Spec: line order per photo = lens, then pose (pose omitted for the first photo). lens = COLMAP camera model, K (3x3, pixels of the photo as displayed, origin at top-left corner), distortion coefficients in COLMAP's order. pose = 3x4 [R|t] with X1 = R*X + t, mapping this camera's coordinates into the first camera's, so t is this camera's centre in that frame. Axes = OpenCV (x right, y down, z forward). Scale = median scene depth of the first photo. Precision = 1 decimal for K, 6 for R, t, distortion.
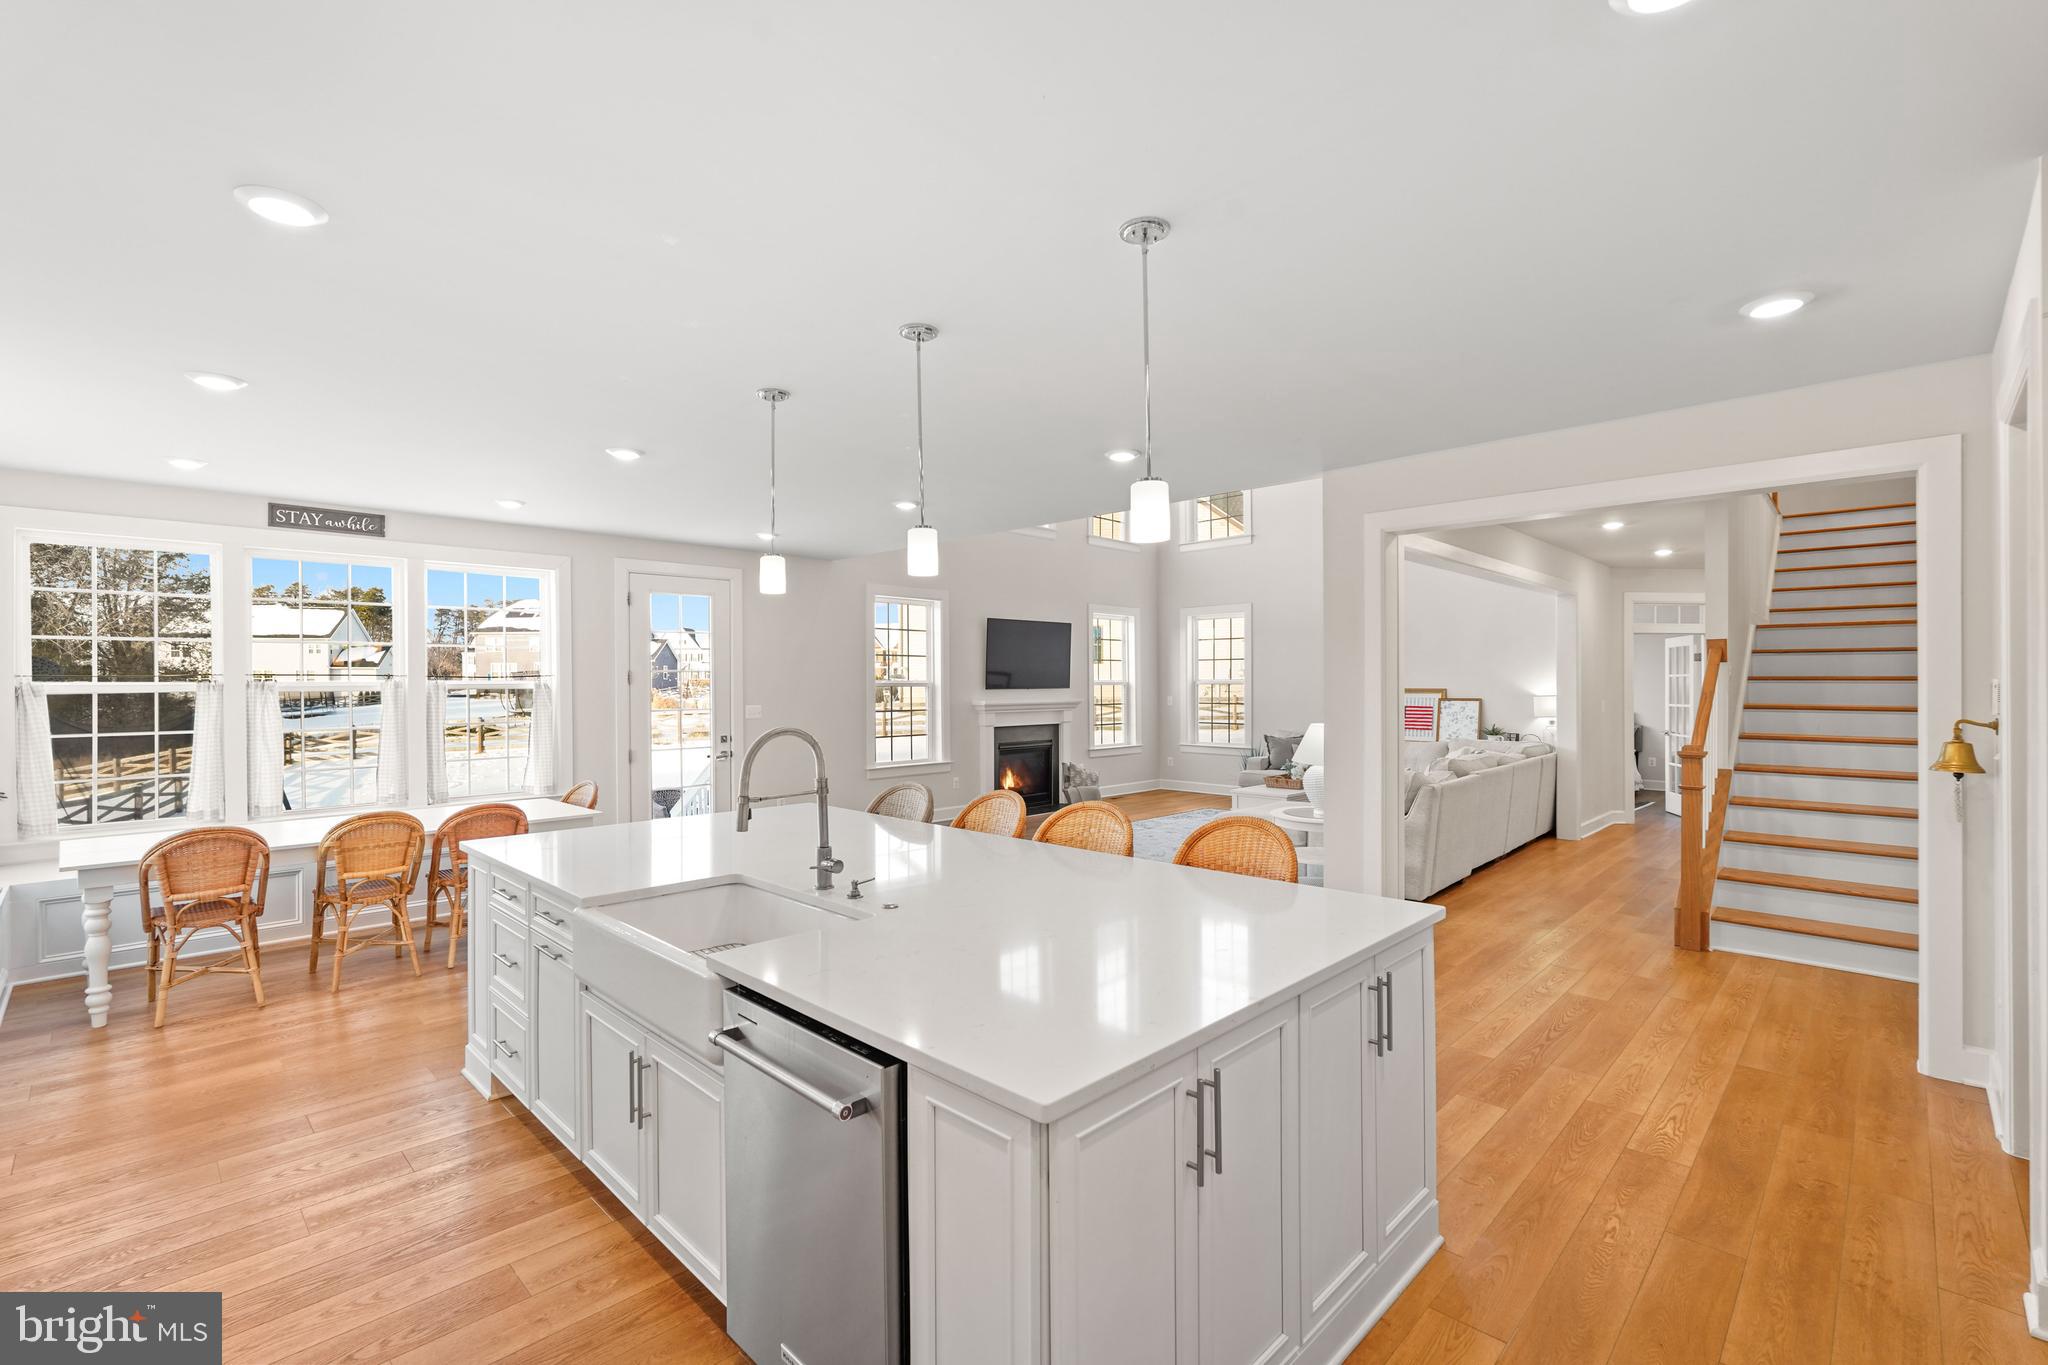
lens RADIAL K [[903.9, 0, 1021.4], [0, 903.9, 682.3], [0, 0, 1]] dist [-0.013543, 0.007650]
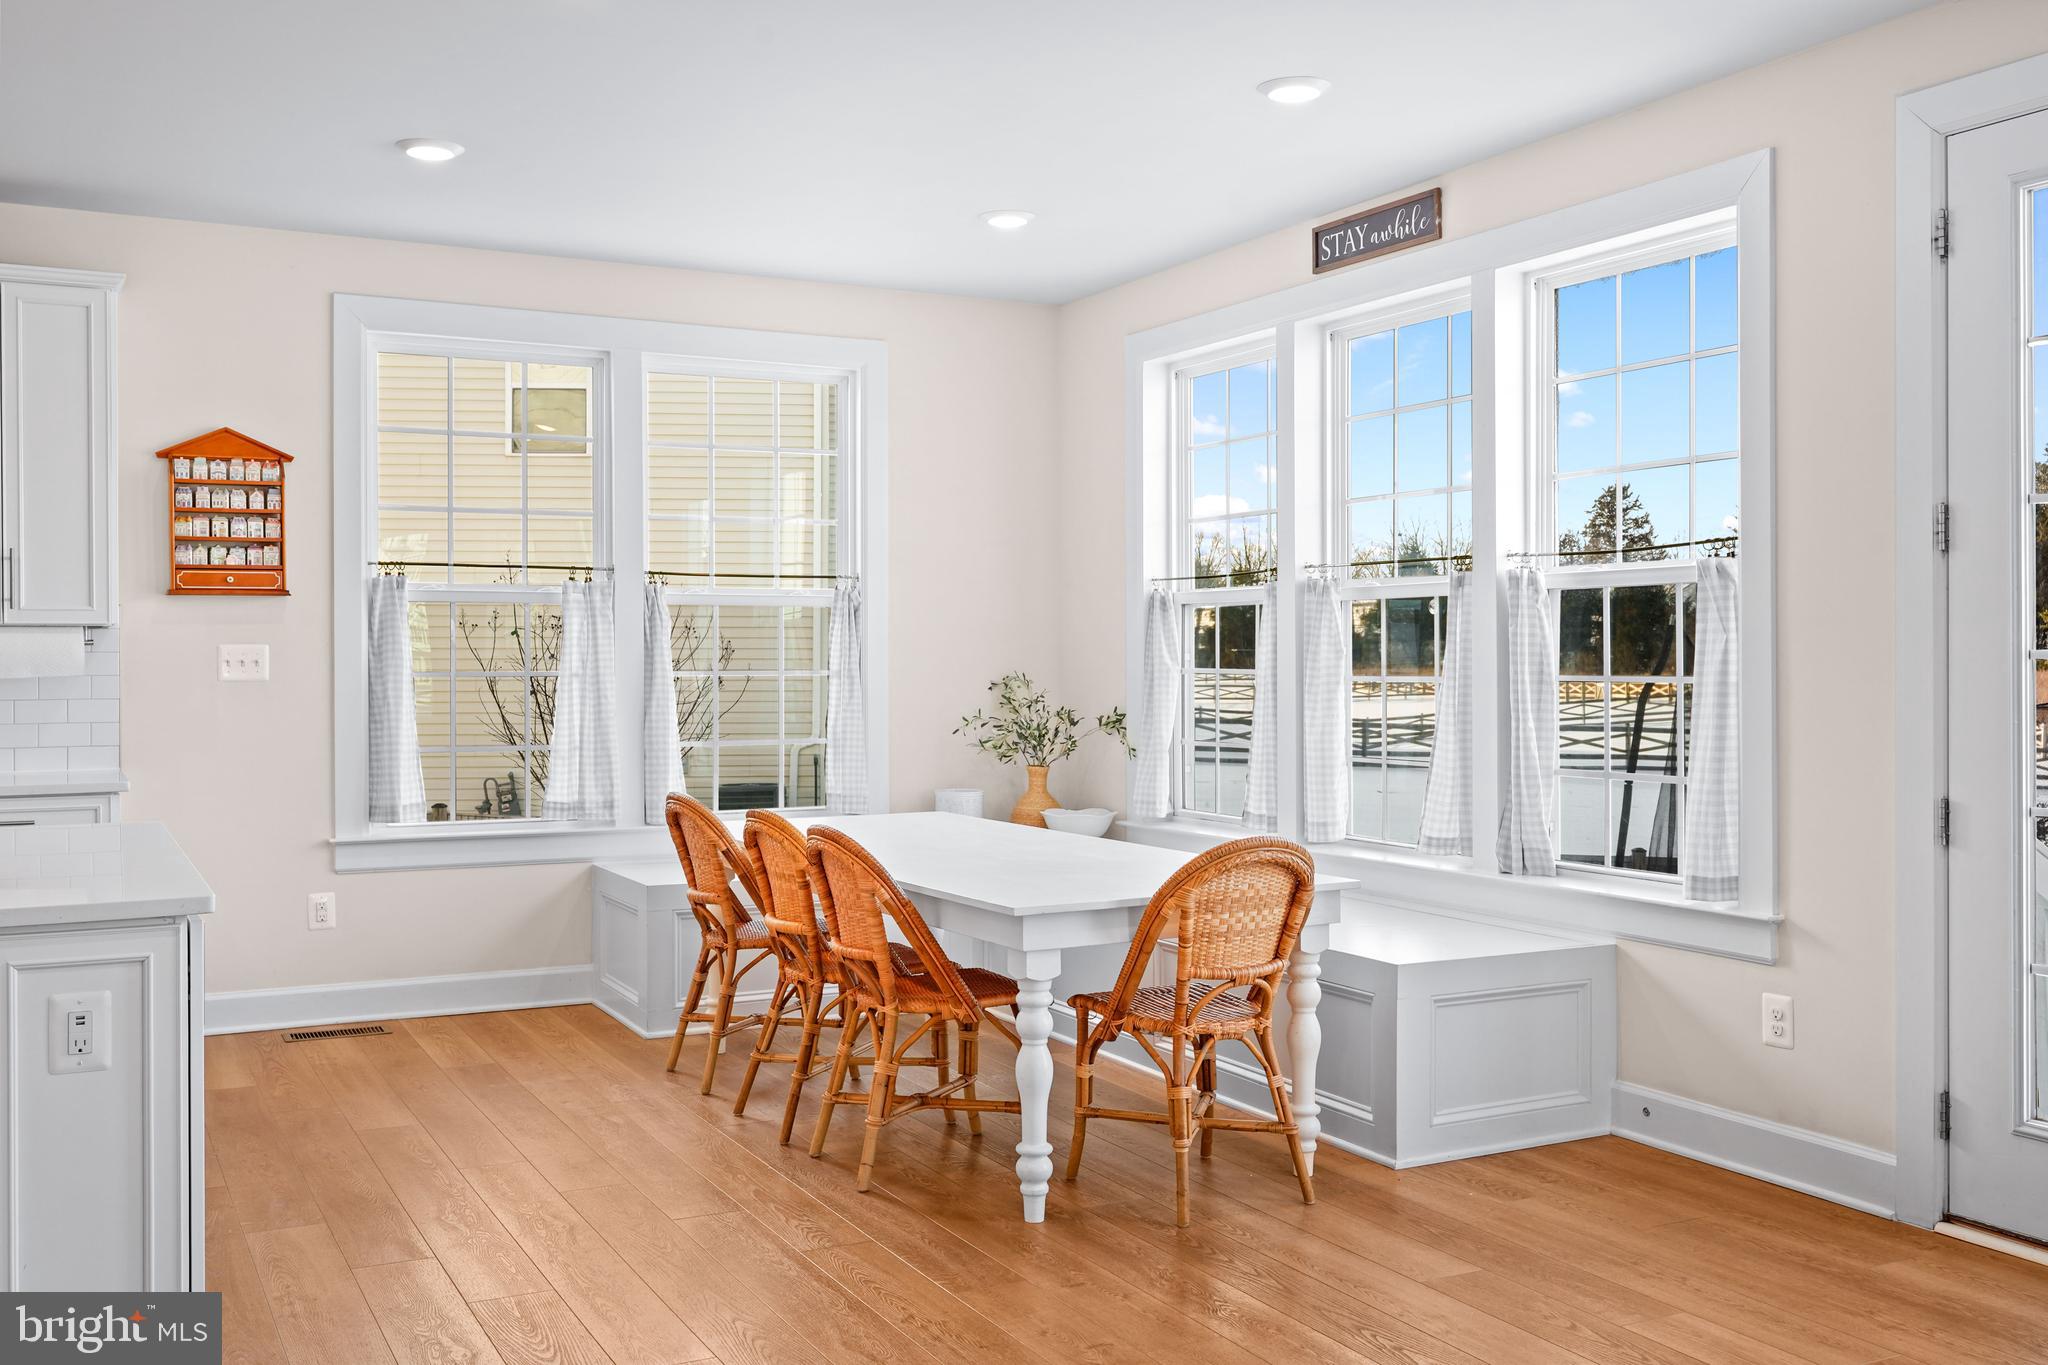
lens RADIAL K [[1886.1, 0, 1022.8], [0, 1886.1, 667.6], [0, 0, 1]] dist [-0.002703, -0.003178]
pose [[-0.304292, 0.010577, -0.952520, 0.341747], [0.001915, 0.999943, 0.010492, 0.055372], [0.952577, 0.001369, -0.304295, 1.689592]]
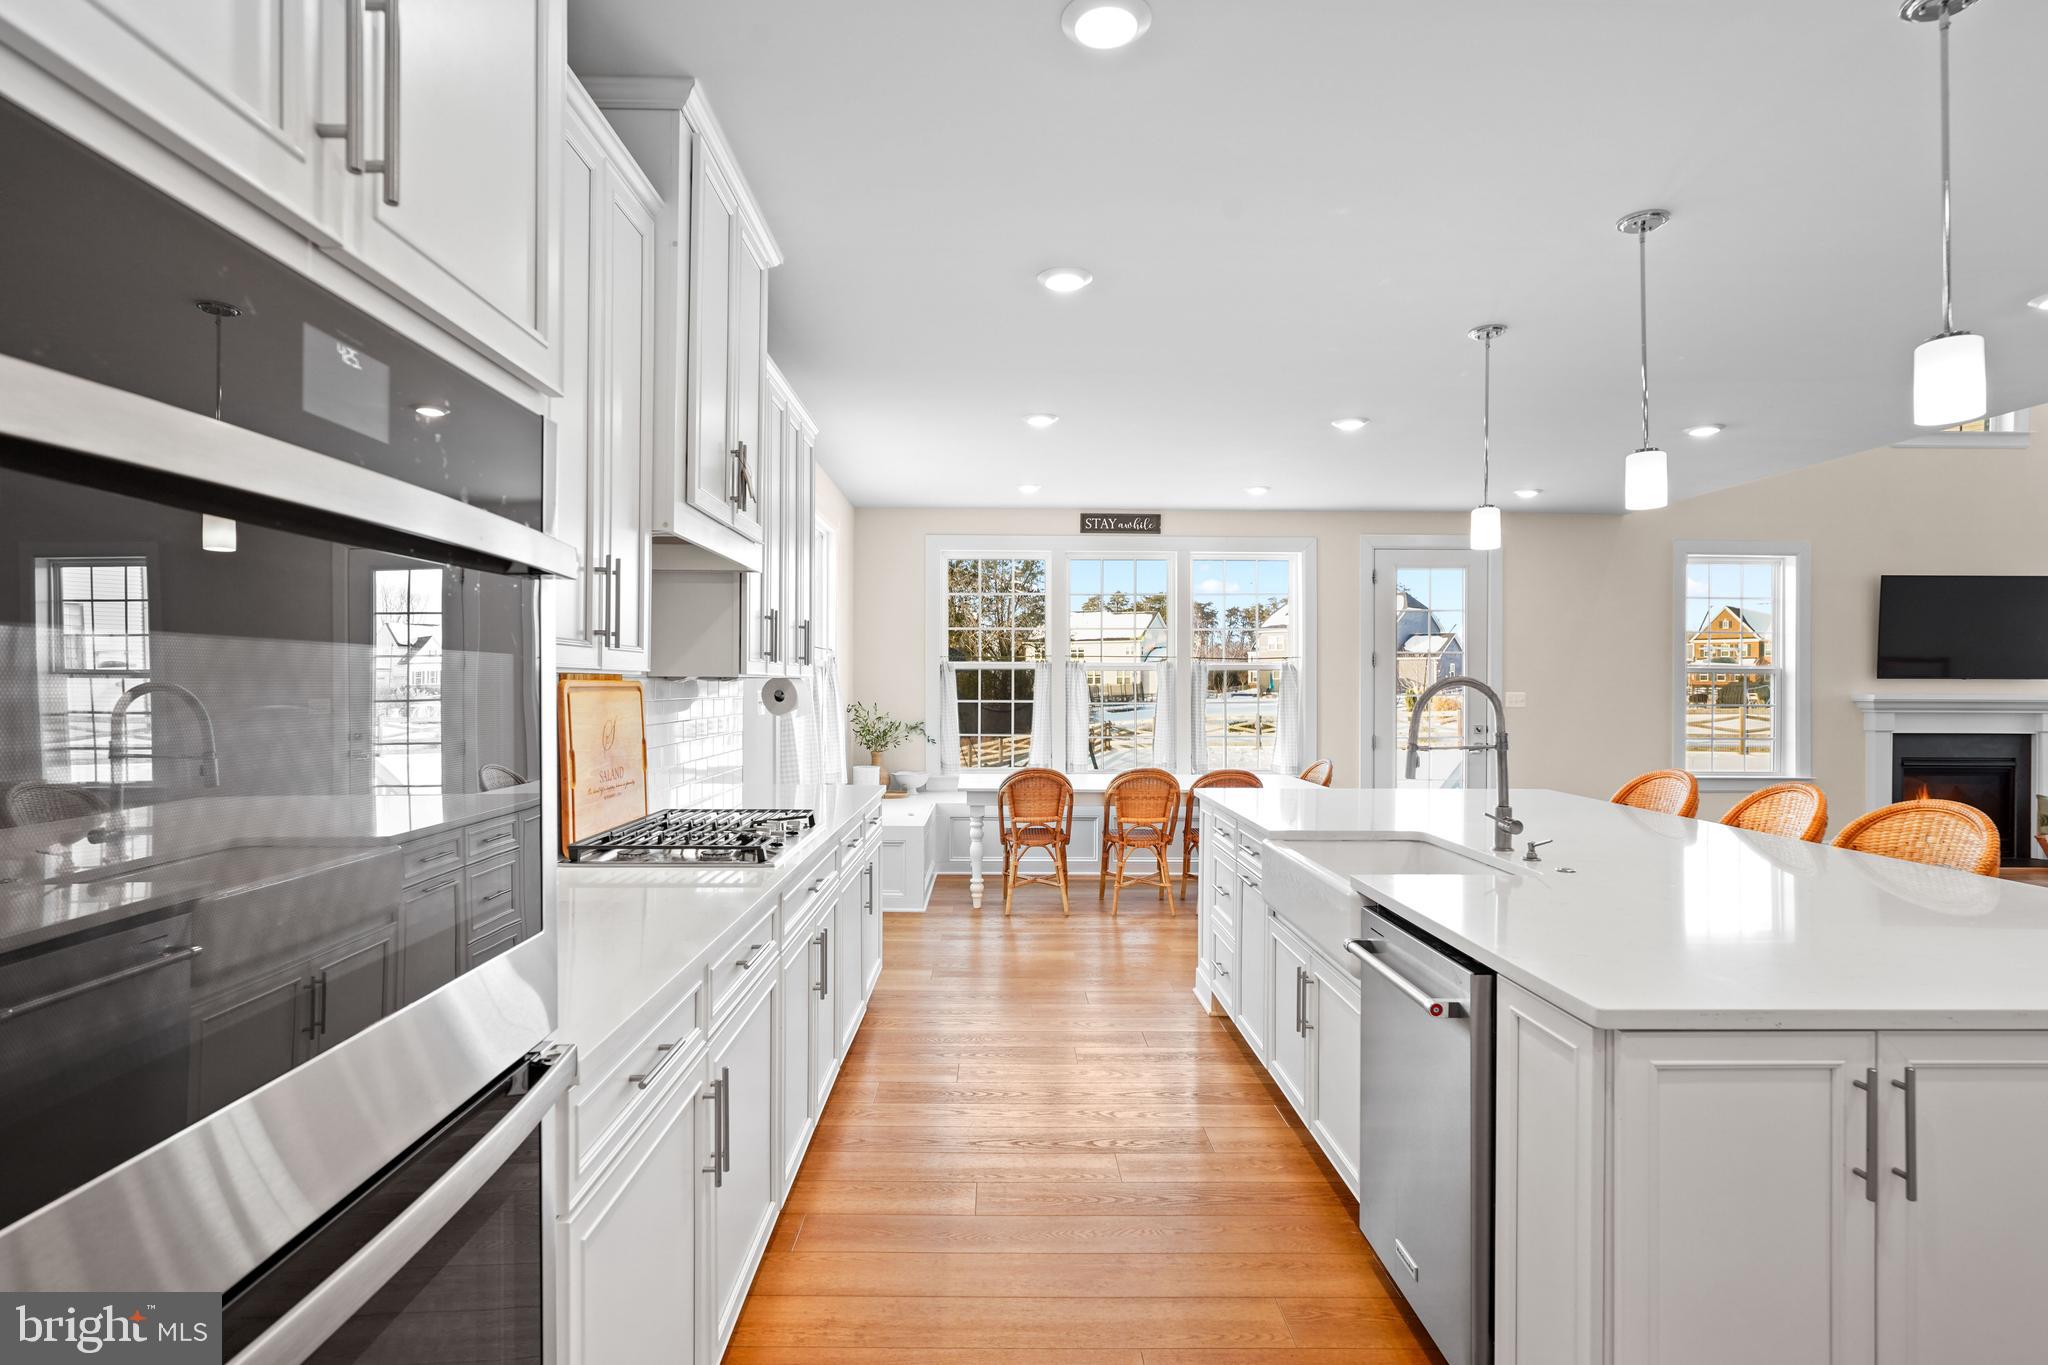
lens RADIAL K [[1027.7, 0, 1016.5], [0, 1027.7, 680.1], [0, 0, 1]] dist [-0.001983, 0.000364]
pose [[0.714530, 0.006671, -0.699573, 0.101151], [-0.007578, 0.999970, 0.001795, 0.032607], [0.699564, 0.004019, 0.714558, -0.070334]]
